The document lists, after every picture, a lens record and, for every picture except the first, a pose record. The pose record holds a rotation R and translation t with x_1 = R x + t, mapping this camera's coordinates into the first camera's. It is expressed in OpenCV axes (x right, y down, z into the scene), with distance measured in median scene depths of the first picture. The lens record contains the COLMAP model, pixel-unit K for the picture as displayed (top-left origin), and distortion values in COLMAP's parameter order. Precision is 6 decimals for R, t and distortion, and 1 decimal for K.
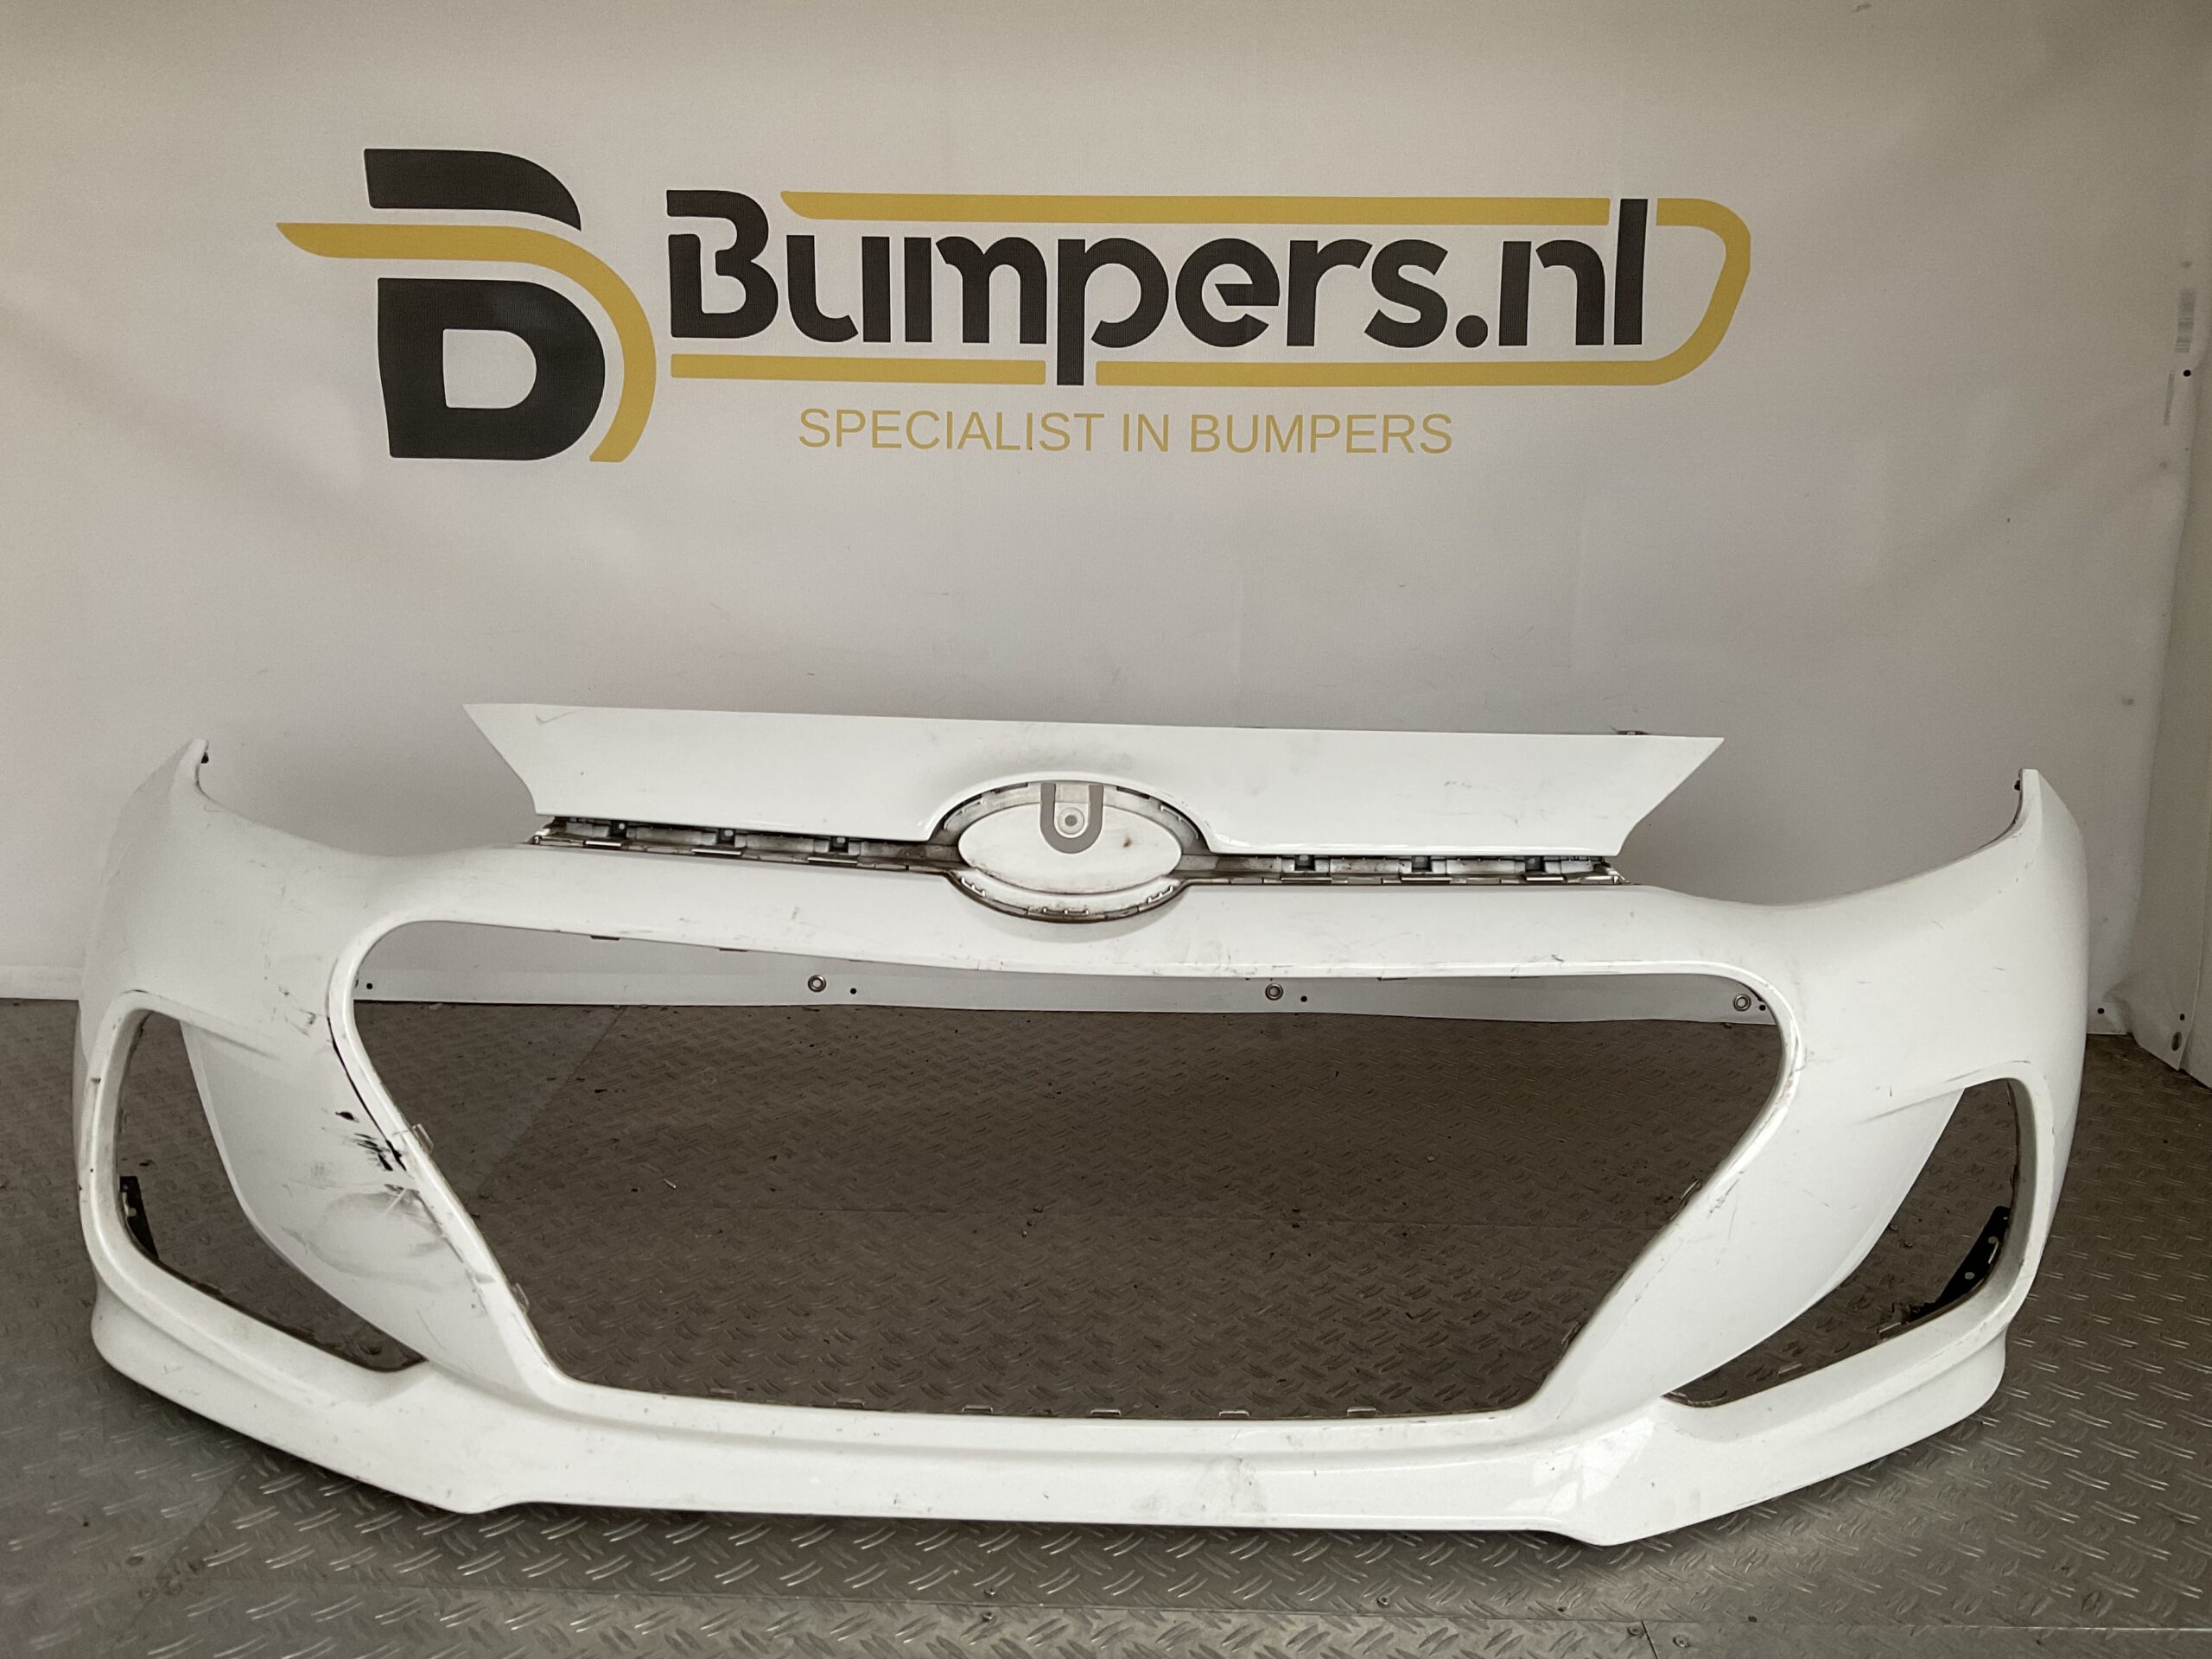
lens RADIAL K [[1830.5, 0, 1121.8], [0, 1830.5, 810.1], [0, 0, 1]] dist [0.068500, -0.107182]
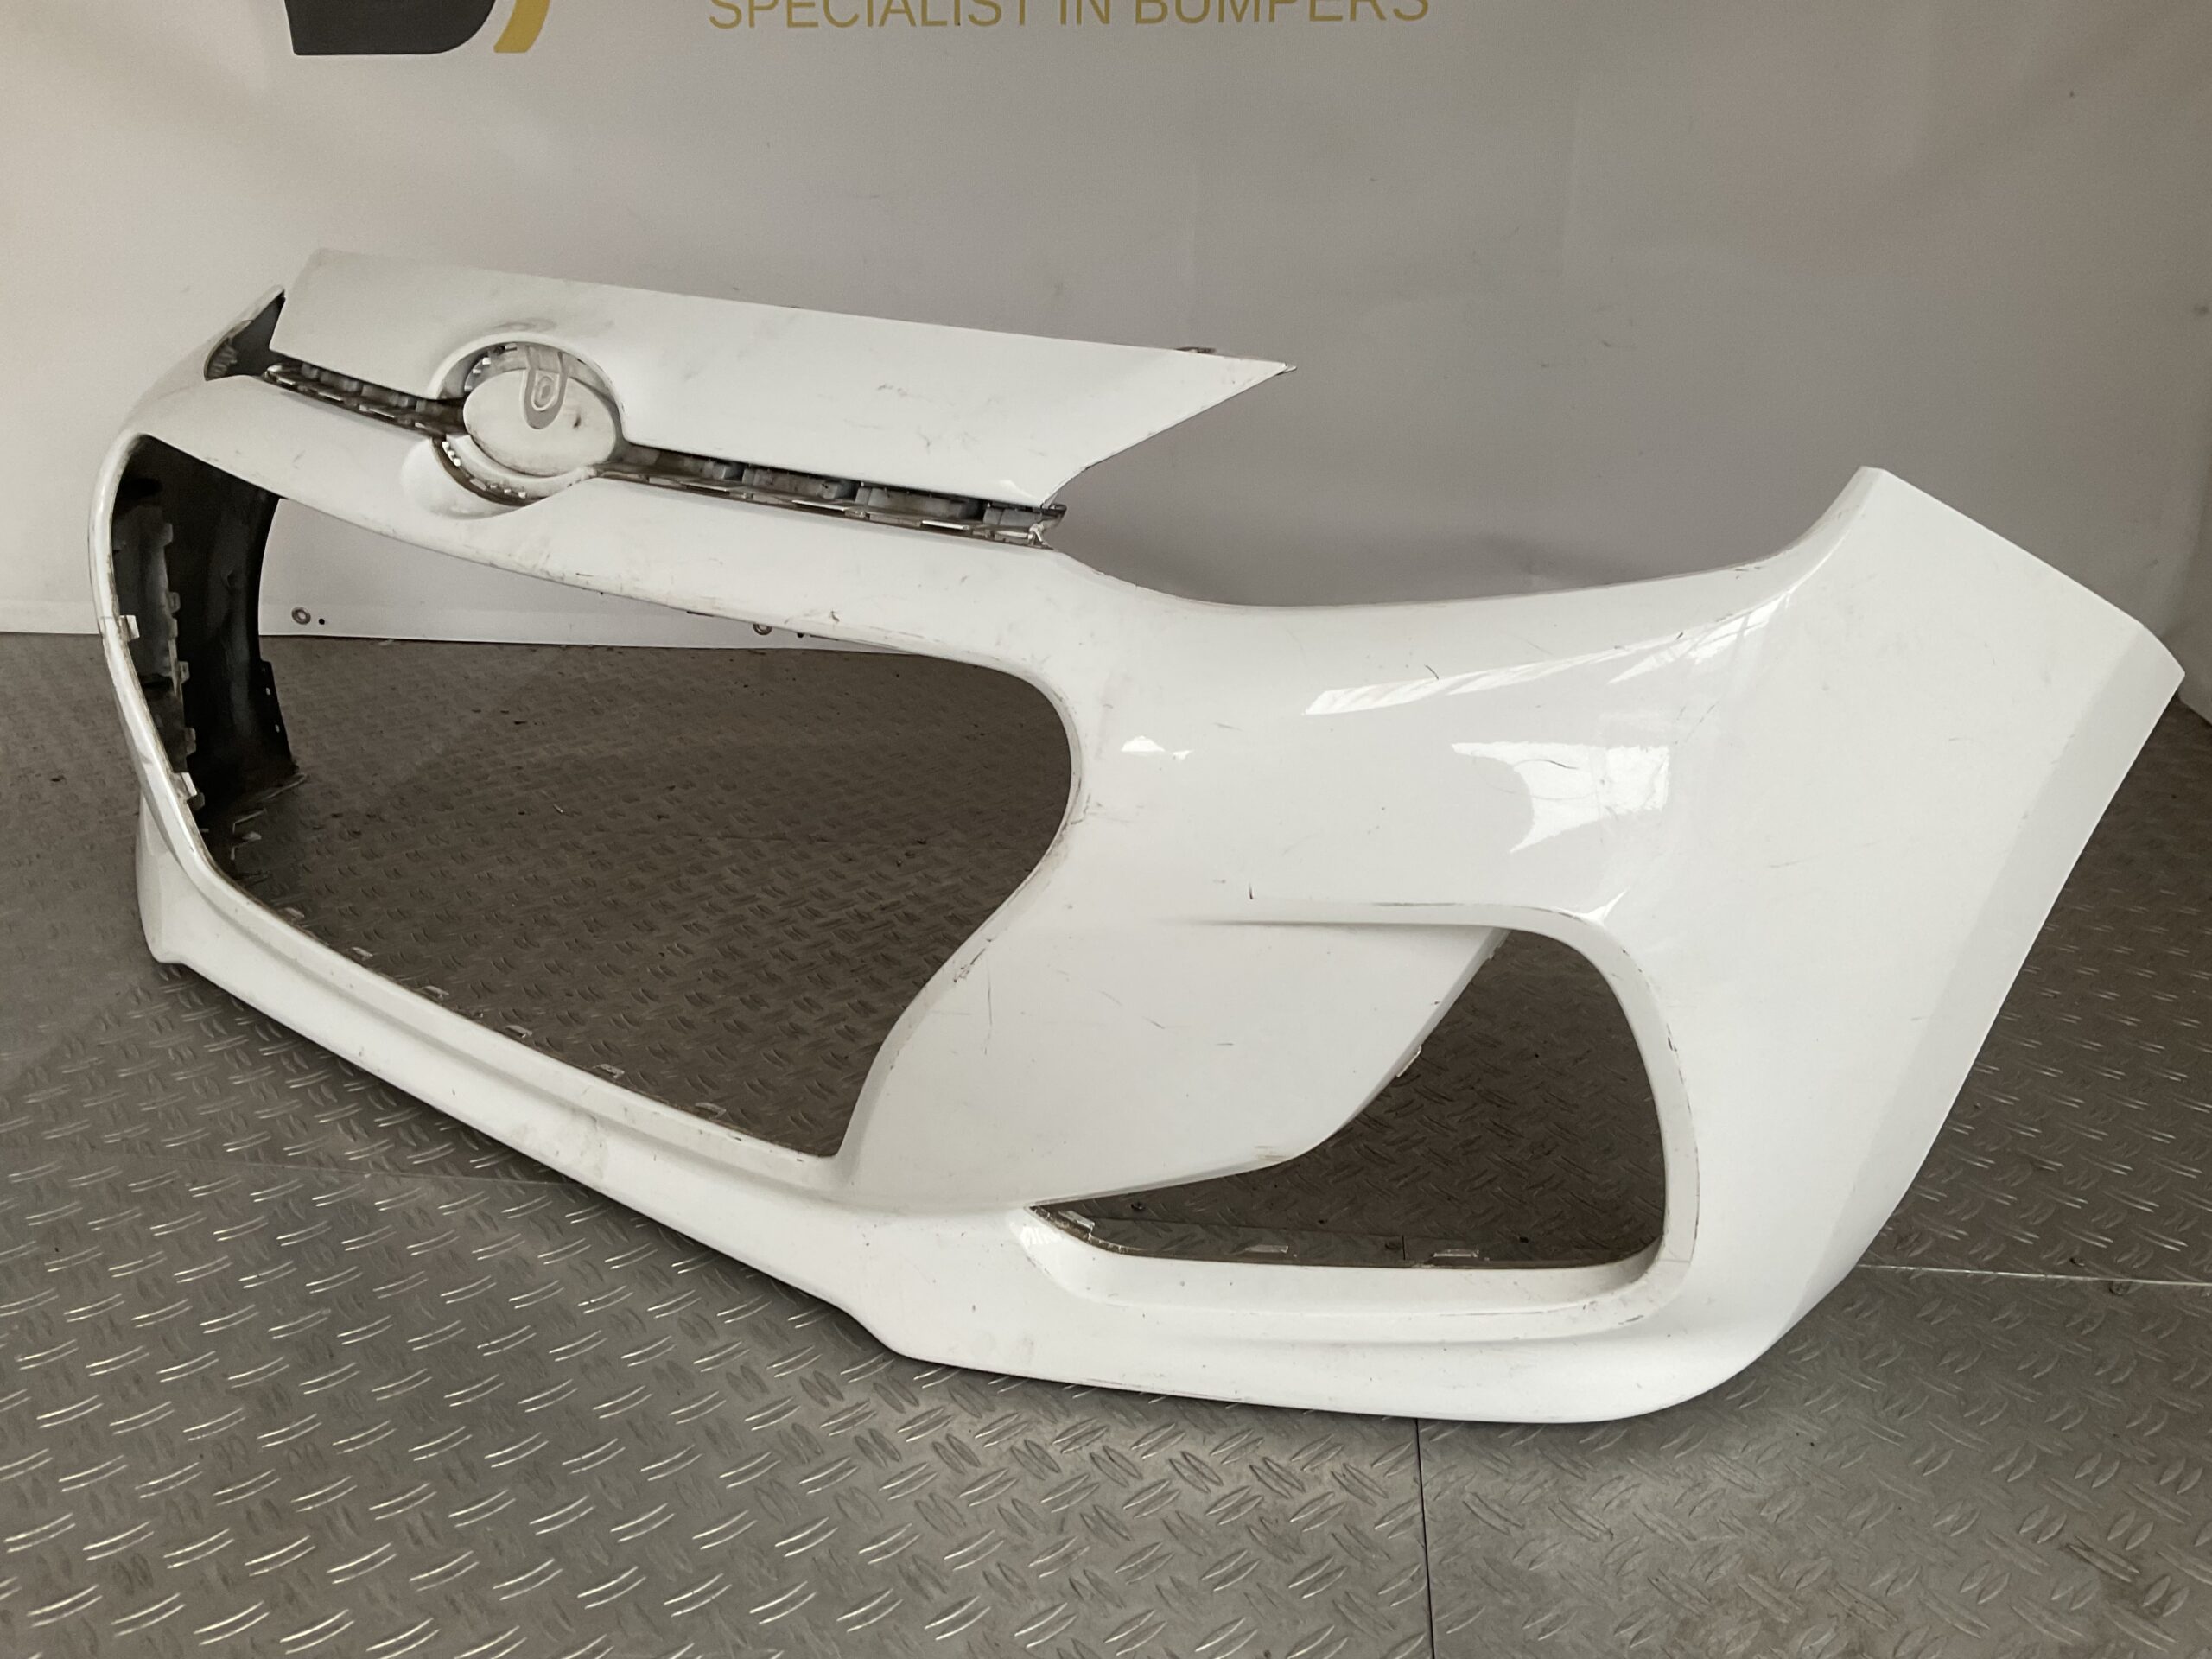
lens RADIAL K [[1830.5, 0, 1111.5], [0, 1830.5, 838.9], [0, 0, 1]] dist [0.068500, -0.107182]
pose [[0.995657, 0.019329, -0.091074, 0.127629], [-0.003314, 0.984950, 0.172808, 0.043932], [0.093044, -0.171755, 0.980736, 0.054940]]
